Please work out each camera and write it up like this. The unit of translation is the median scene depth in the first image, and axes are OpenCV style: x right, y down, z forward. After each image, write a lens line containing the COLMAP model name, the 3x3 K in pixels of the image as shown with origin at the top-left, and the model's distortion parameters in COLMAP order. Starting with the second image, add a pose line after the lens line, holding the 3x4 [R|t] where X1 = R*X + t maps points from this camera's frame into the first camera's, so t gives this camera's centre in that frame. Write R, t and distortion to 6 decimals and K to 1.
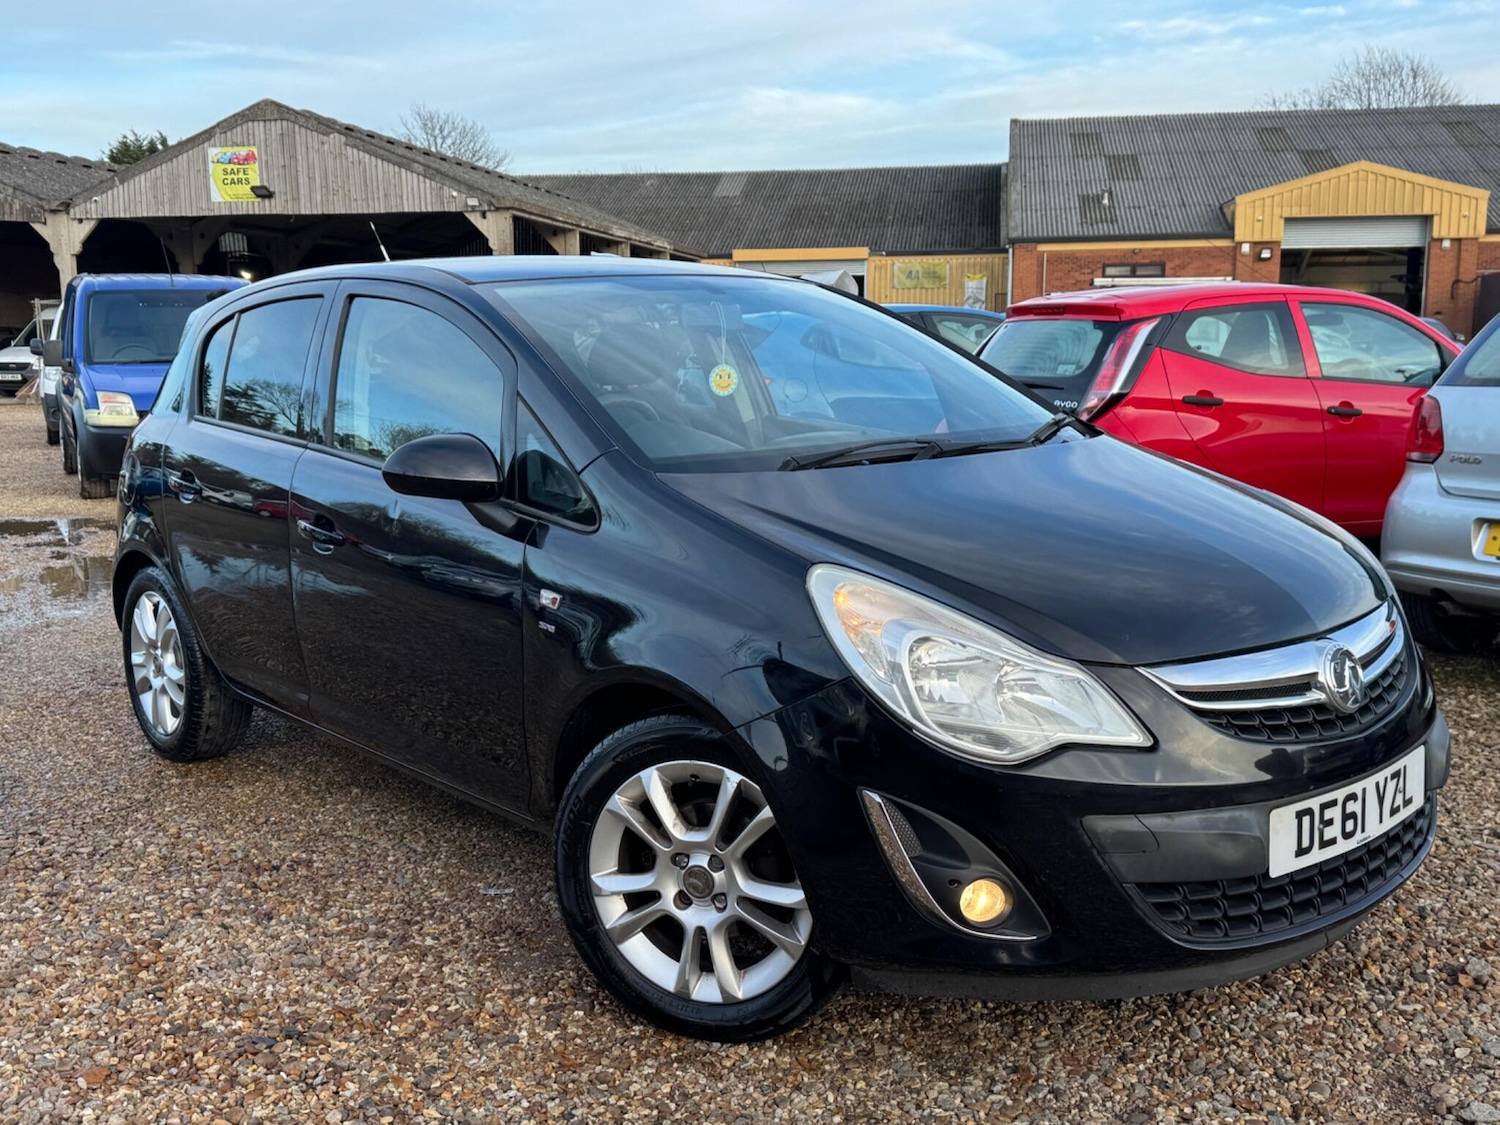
lens RADIAL K [[1369.1, 0, 750.0], [0, 1369.1, 562.5], [0, 0, 1]] dist [0.135177, -0.249130]
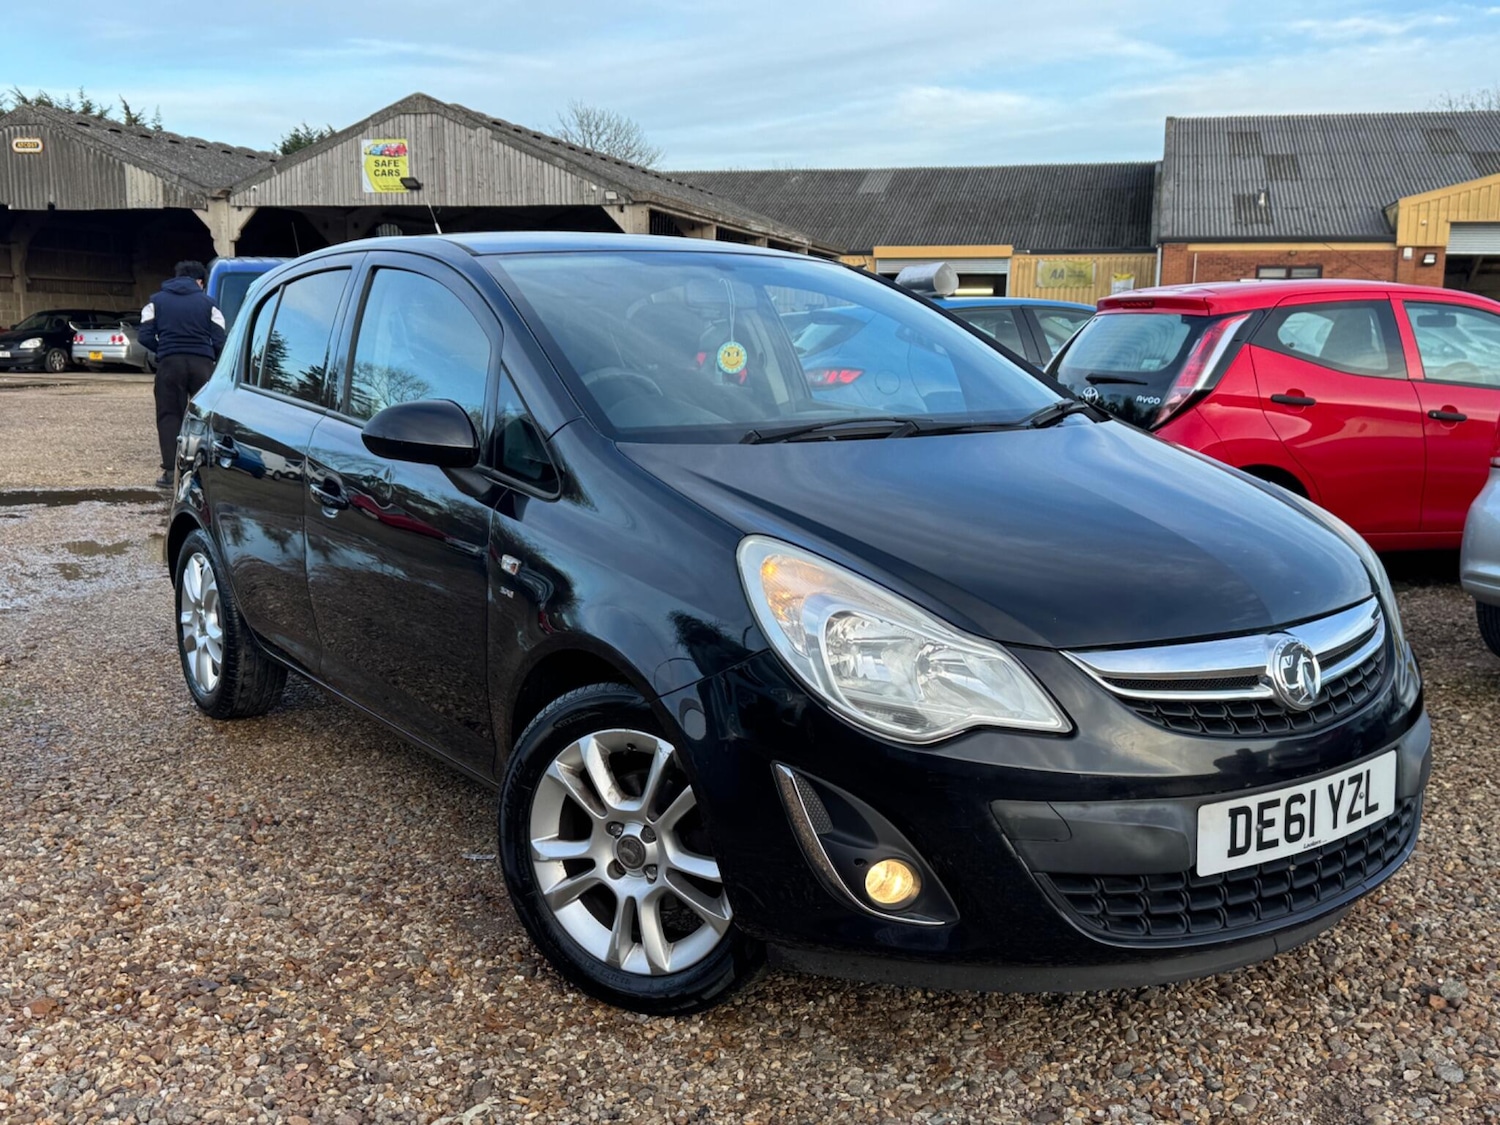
lens RADIAL K [[1368.9, 0, 755.9], [0, 1368.9, 554.2], [0, 0, 1]] dist [0.133651, -0.242985]
pose [[0.995394, 0.036052, -0.088827, 0.122679], [-0.036337, 0.999338, -0.001595, 0.014066], [0.088710, 0.004815, 0.996046, 0.014502]]
